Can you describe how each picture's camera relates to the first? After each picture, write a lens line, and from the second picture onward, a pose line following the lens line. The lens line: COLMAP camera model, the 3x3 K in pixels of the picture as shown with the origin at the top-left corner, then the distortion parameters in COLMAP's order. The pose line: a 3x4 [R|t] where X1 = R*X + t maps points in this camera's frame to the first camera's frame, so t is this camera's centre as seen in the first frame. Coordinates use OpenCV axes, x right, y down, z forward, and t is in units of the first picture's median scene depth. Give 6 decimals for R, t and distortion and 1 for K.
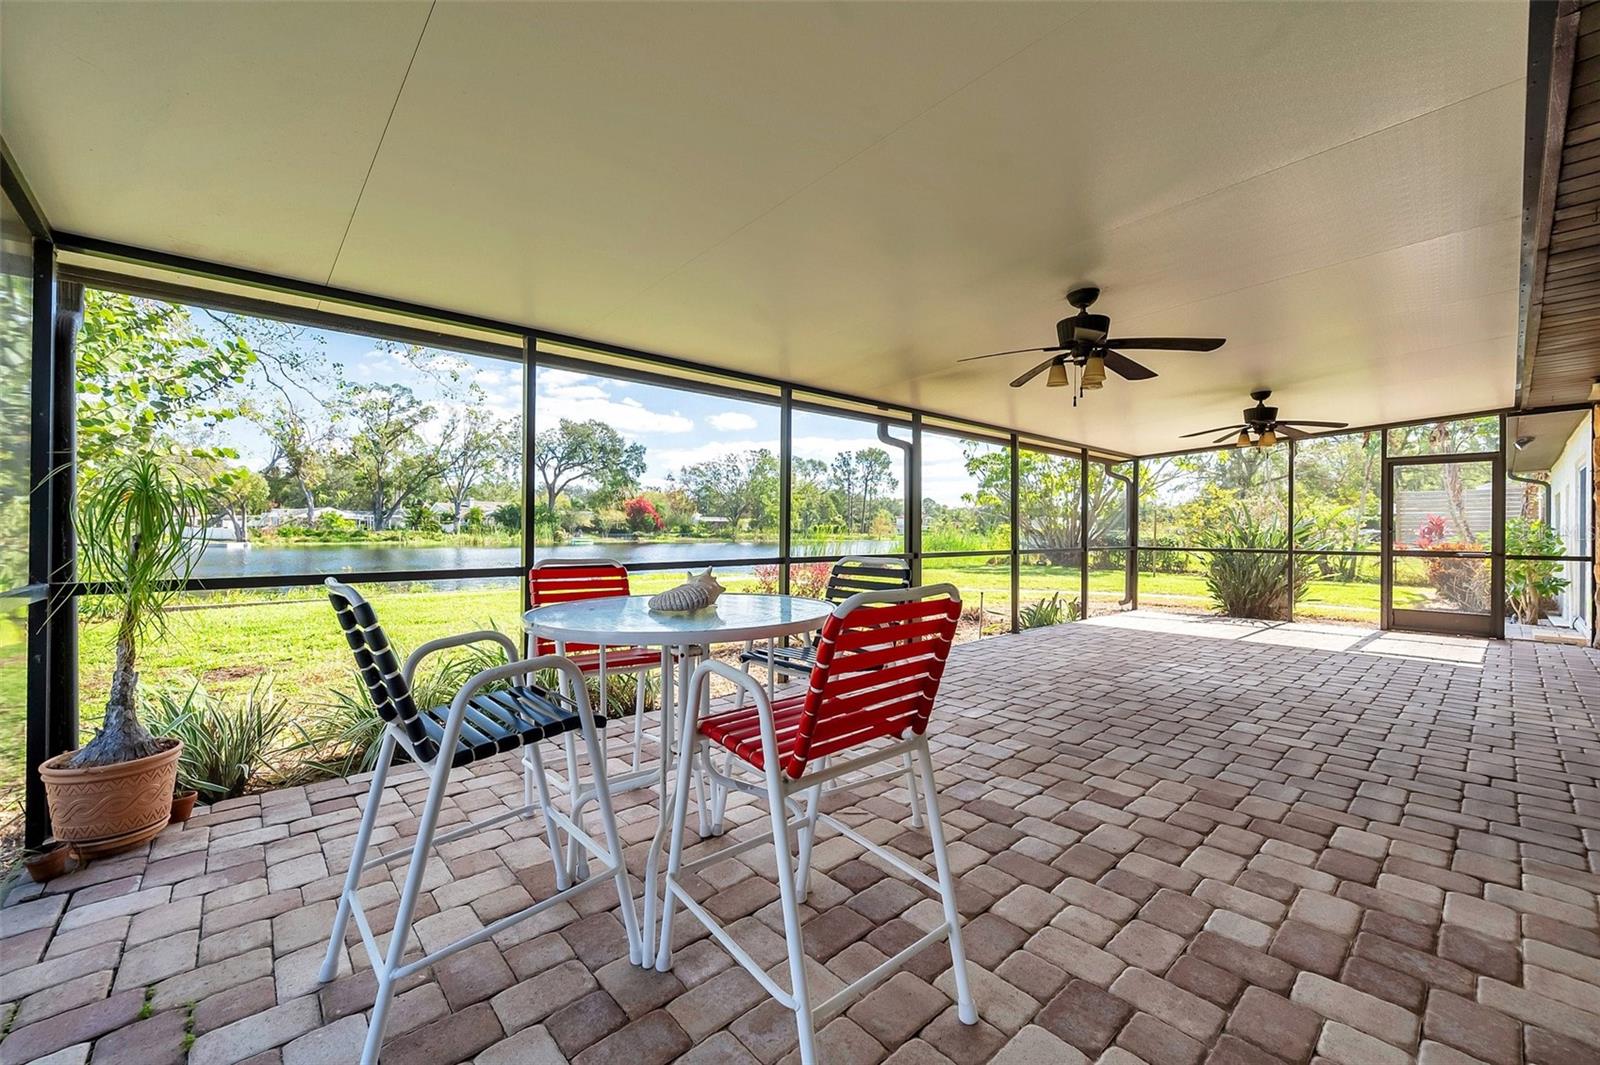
lens RADIAL K [[634.5, 0, 786.8], [0, 634.5, 528.6], [0, 0, 1]] dist [-0.001526, 0.000375]
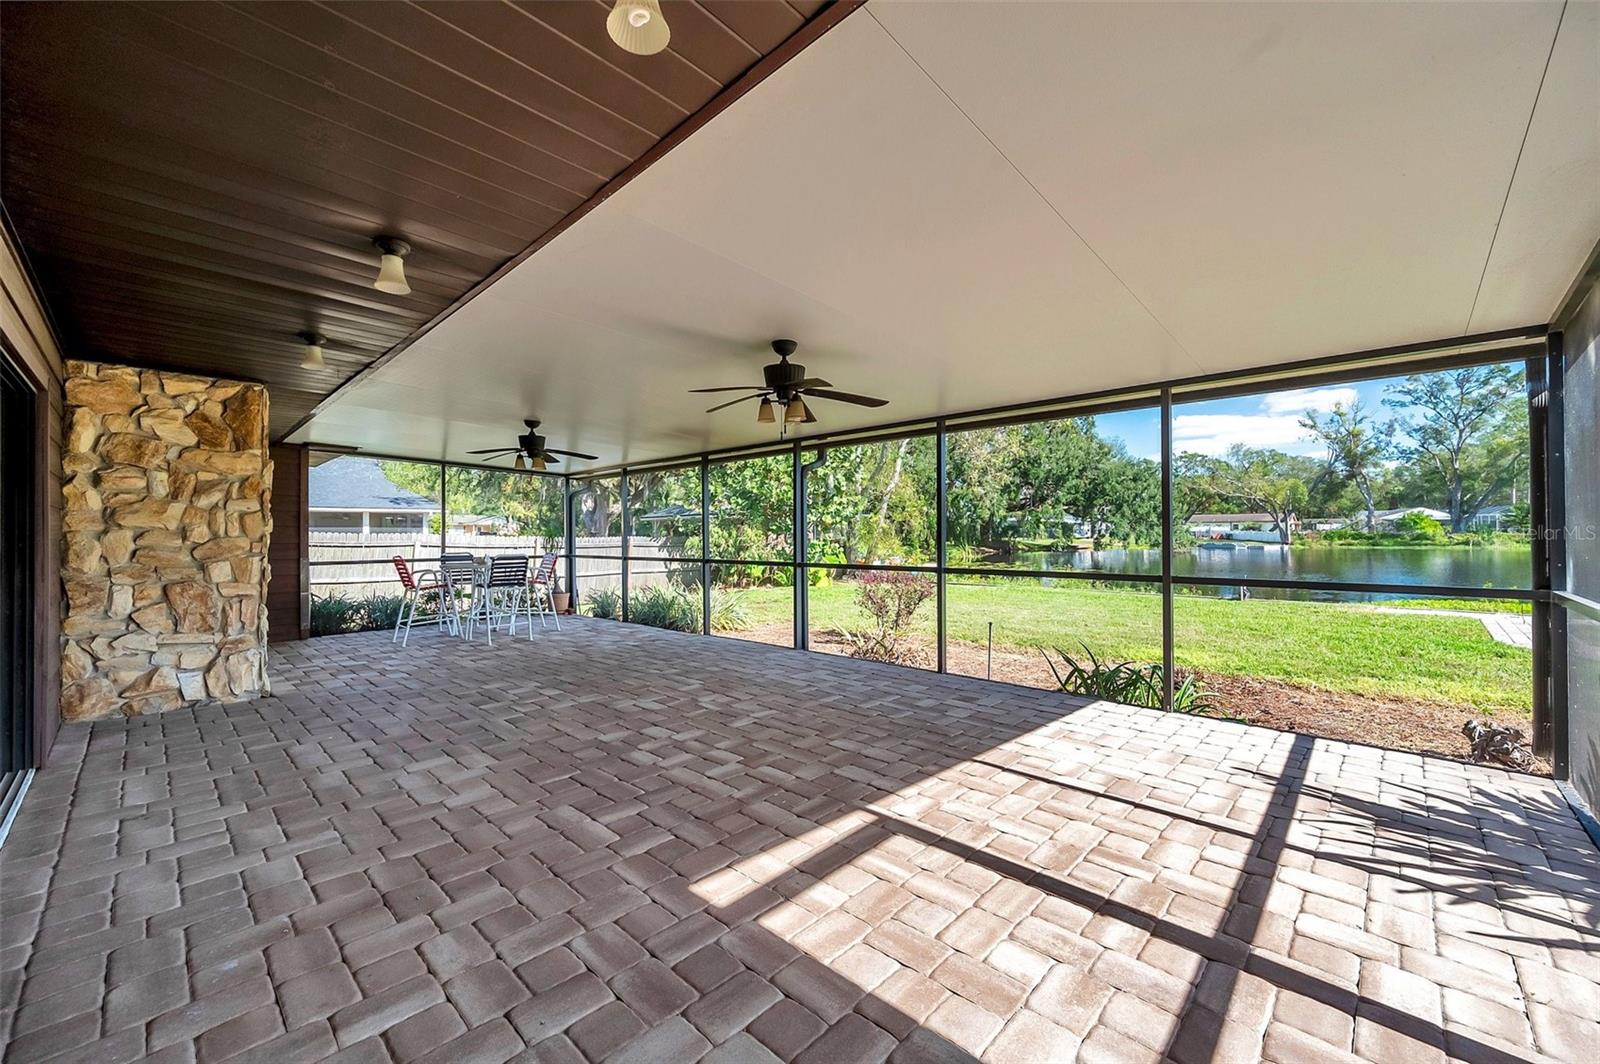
lens RADIAL K [[634.5, 0, 811.9], [0, 634.5, 523.0], [0, 0, 1]] dist [-0.001526, 0.000375]
pose [[0.087687, -0.021484, -0.995916, 0.121310], [0.009003, 0.999744, -0.020774, -0.000707], [0.996107, -0.007145, 0.087858, 0.082228]]
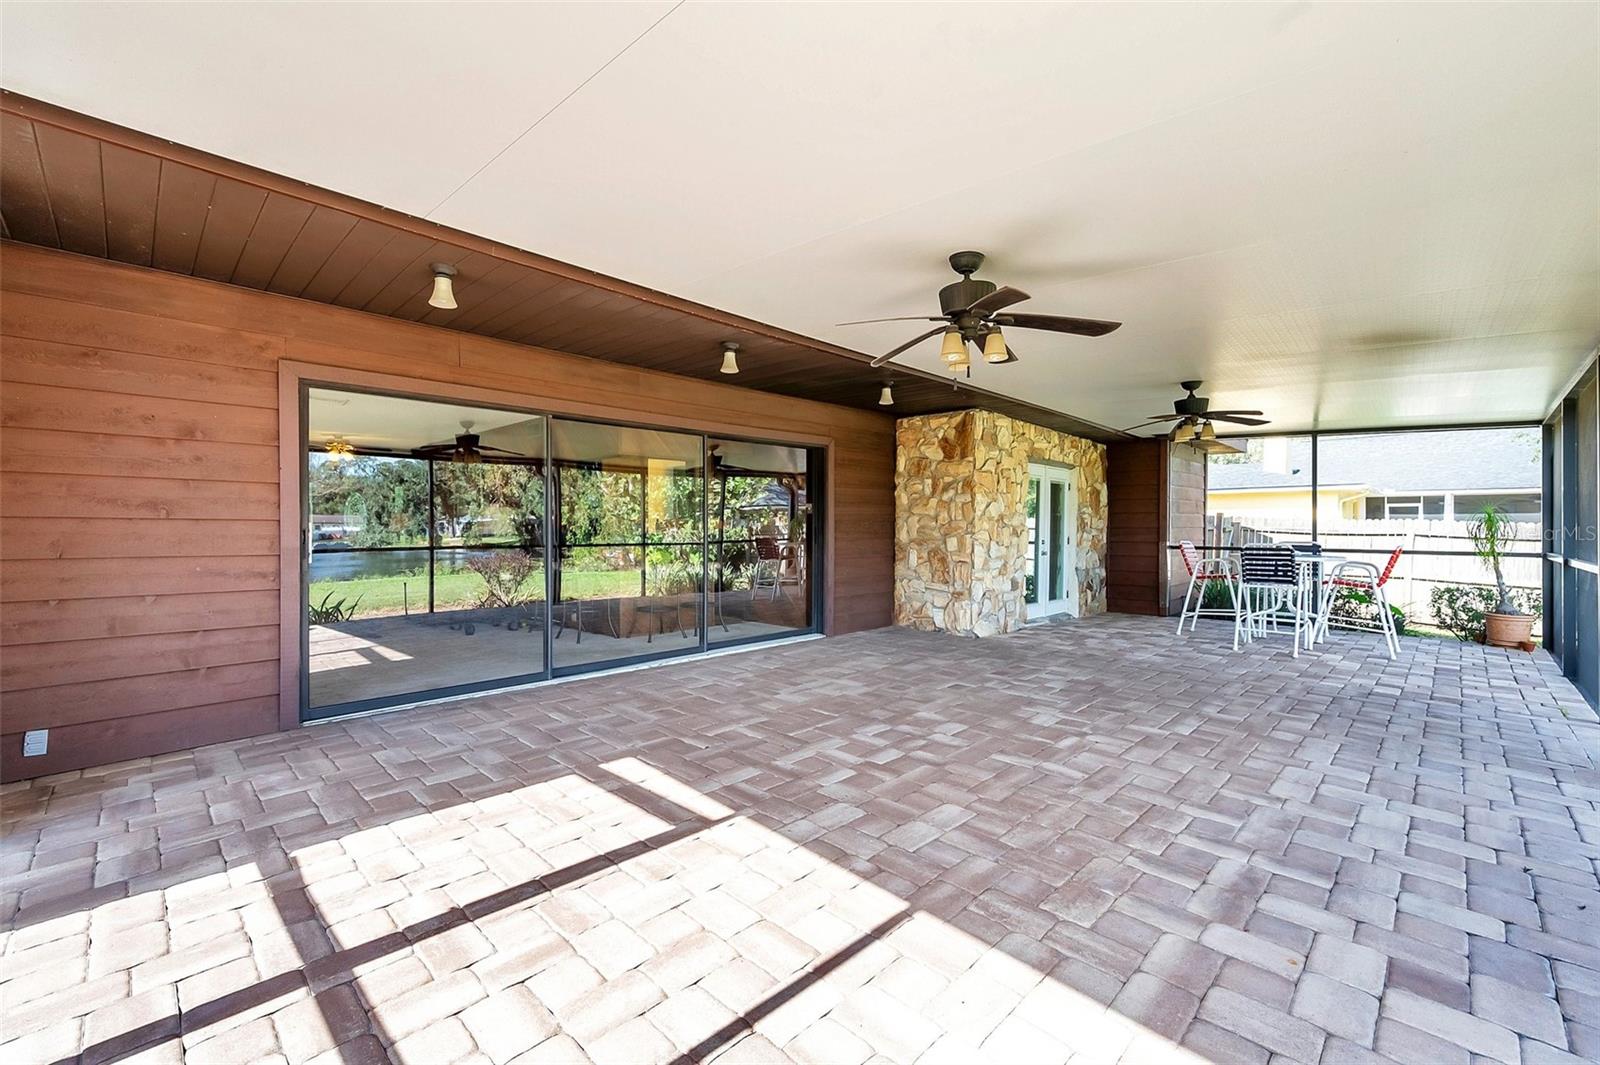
lens RADIAL K [[669.9, 0, 783.7], [0, 669.9, 531.8], [0, 0, 1]] dist [0.002123, -0.000597]
pose [[-0.998940, -0.004015, -0.045851, 0.078103], [-0.004281, 0.999975, 0.005706, 0.000128], [0.045827, 0.005896, -0.998932, 0.129929]]
